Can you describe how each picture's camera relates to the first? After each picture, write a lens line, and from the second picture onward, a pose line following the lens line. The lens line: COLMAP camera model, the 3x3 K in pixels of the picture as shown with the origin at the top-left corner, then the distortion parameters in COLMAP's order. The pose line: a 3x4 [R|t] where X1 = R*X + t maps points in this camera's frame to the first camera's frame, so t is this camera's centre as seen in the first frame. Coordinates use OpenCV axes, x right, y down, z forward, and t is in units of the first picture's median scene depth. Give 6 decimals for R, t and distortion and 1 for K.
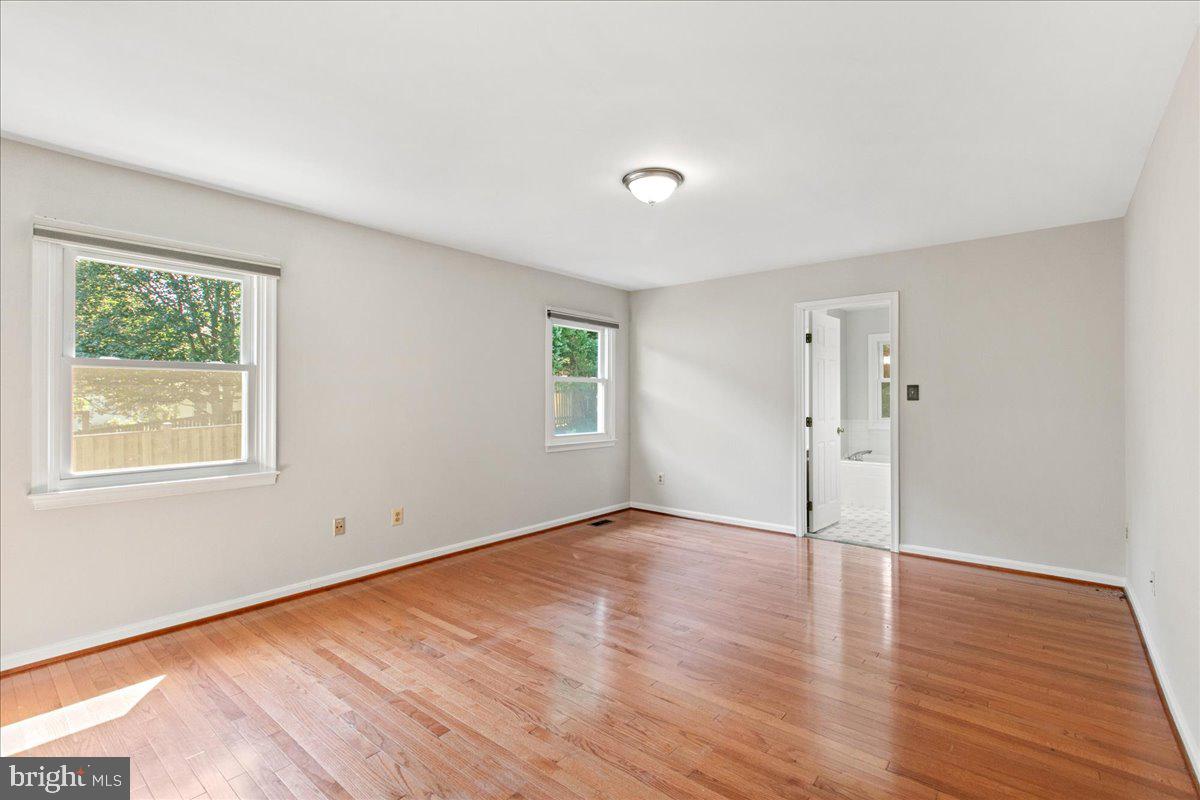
lens RADIAL K [[542.9, 0, 600.2], [0, 542.9, 403.9], [0, 0, 1]] dist [0.000504, 0.000164]
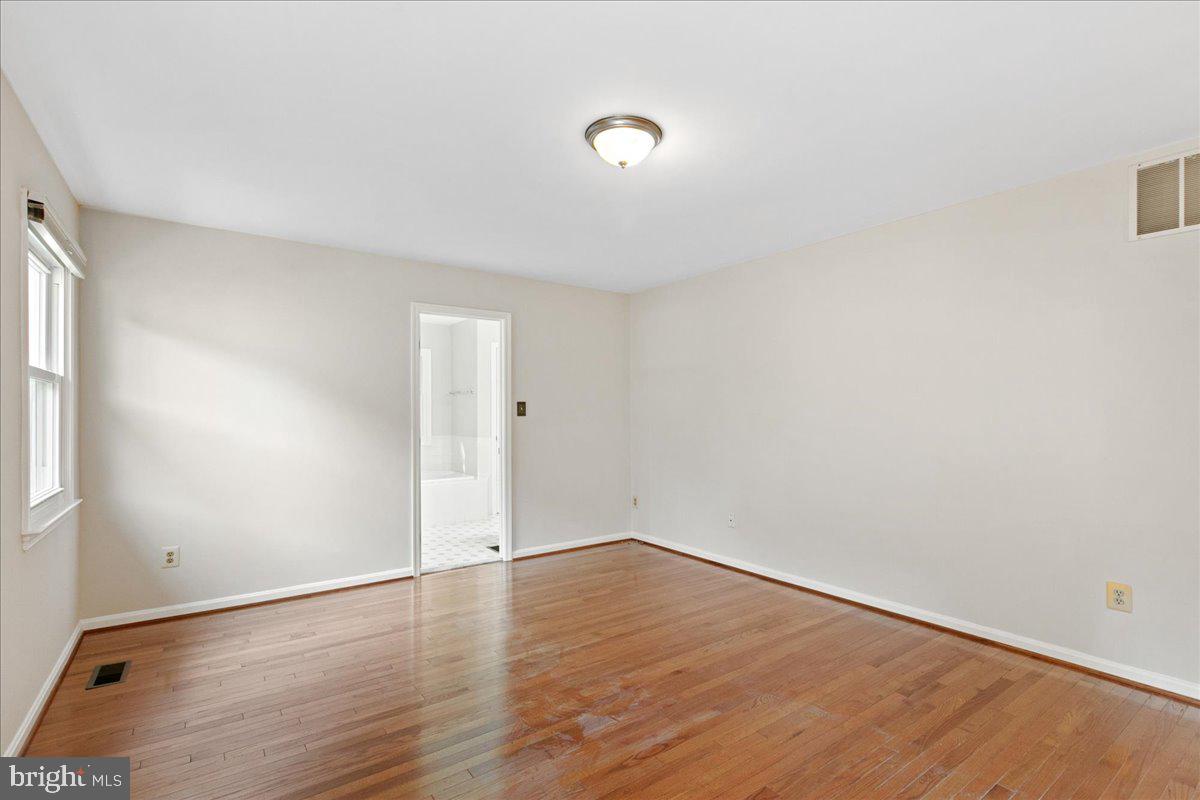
lens RADIAL K [[566.2, 0, 591.6], [0, 566.2, 416.0], [0, 0, 1]] dist [0.001590, 0.000057]
pose [[0.240990, -0.004737, 0.970516, -0.518989], [0.013007, 0.999914, 0.001650, -0.006883], [-0.970440, 0.012226, 0.241031, 0.626050]]
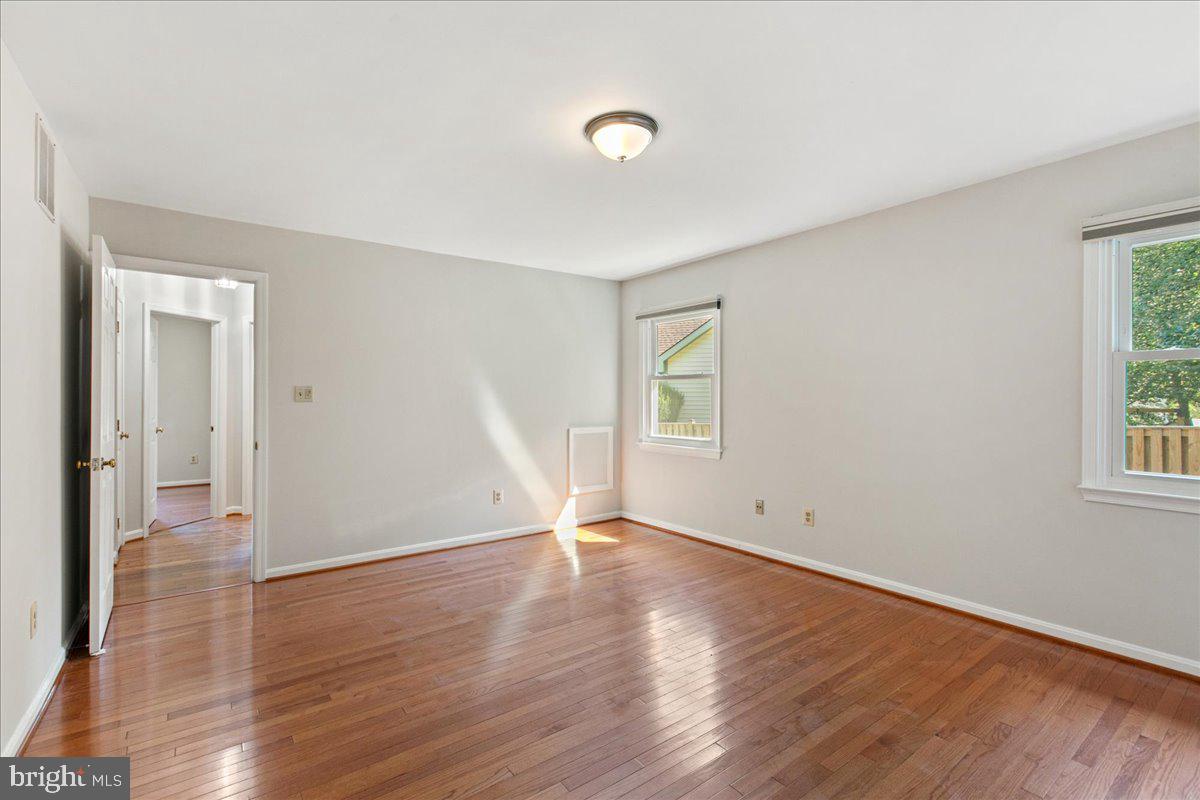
lens RADIAL K [[544.9, 0, 600.1], [0, 544.9, 411.5], [0, 0, 1]] dist [0.002438, 0.000480]
pose [[-0.228594, 0.033904, -0.972931, 0.667851], [-0.003161, 0.999362, 0.035568, -0.016809], [0.973517, 0.011206, -0.228341, 0.856953]]
